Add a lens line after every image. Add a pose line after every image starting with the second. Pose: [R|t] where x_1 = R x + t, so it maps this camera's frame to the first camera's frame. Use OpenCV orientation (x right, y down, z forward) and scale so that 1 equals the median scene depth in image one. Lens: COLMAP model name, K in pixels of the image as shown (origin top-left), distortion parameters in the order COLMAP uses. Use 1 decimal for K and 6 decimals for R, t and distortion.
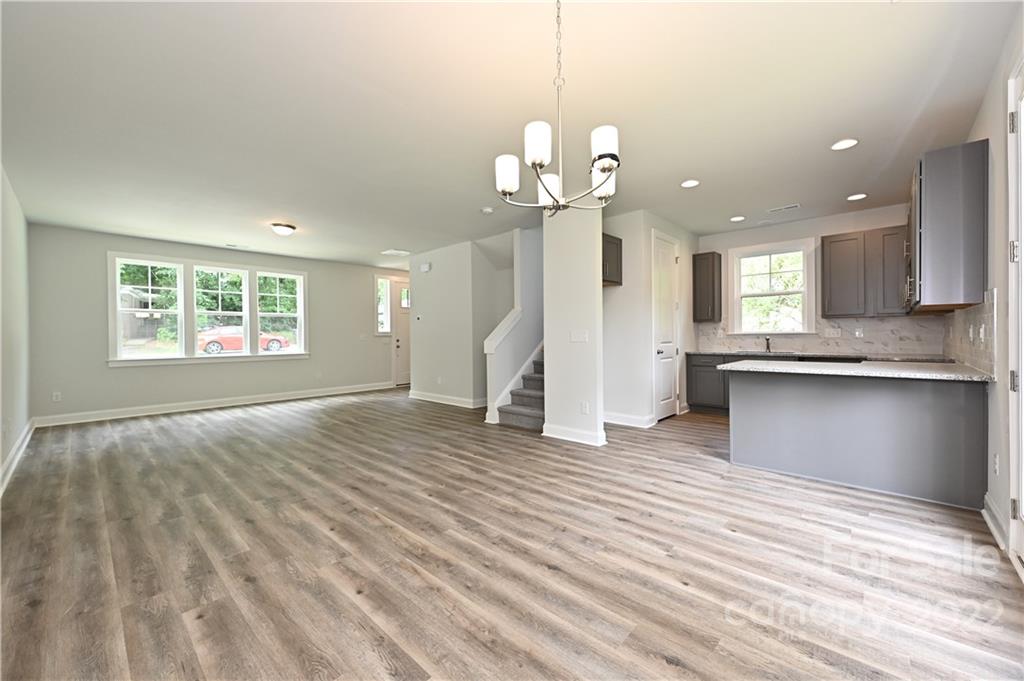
lens RADIAL K [[406.8, 0, 514.0], [0, 406.8, 336.2], [0, 0, 1]] dist [-0.000685, -0.000018]
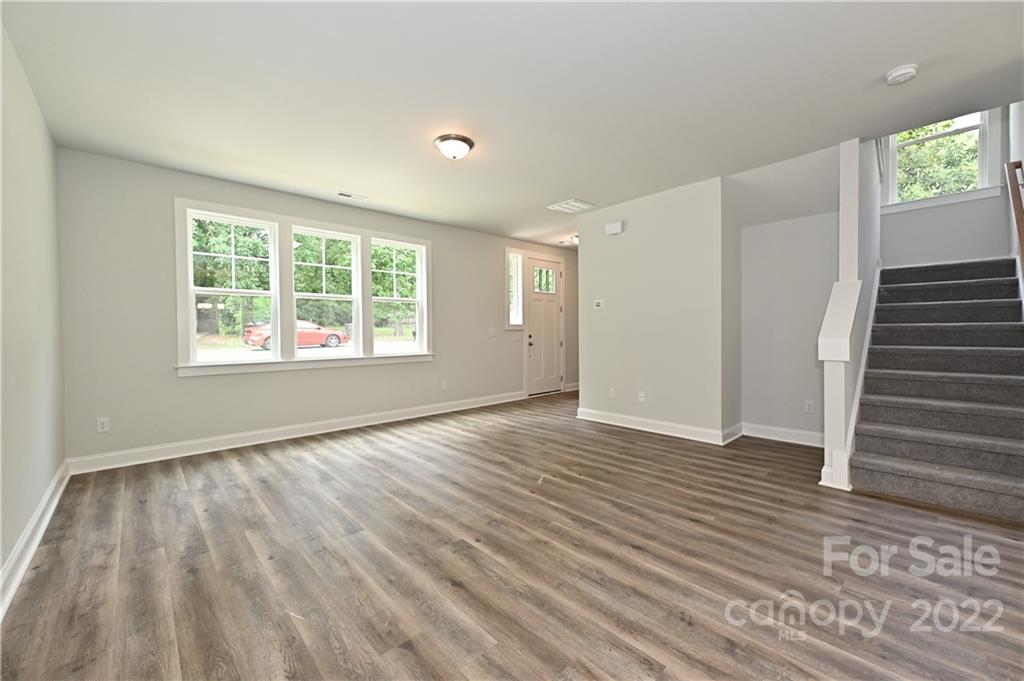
lens RADIAL K [[406.8, 0, 511.6], [0, 406.8, 335.8], [0, 0, 1]] dist [-0.000685, -0.000018]
pose [[0.997288, 0.002216, -0.073566, -0.394525], [-0.001535, 0.999955, 0.009309, 0.004110], [0.073583, -0.009171, 0.997247, 0.370657]]
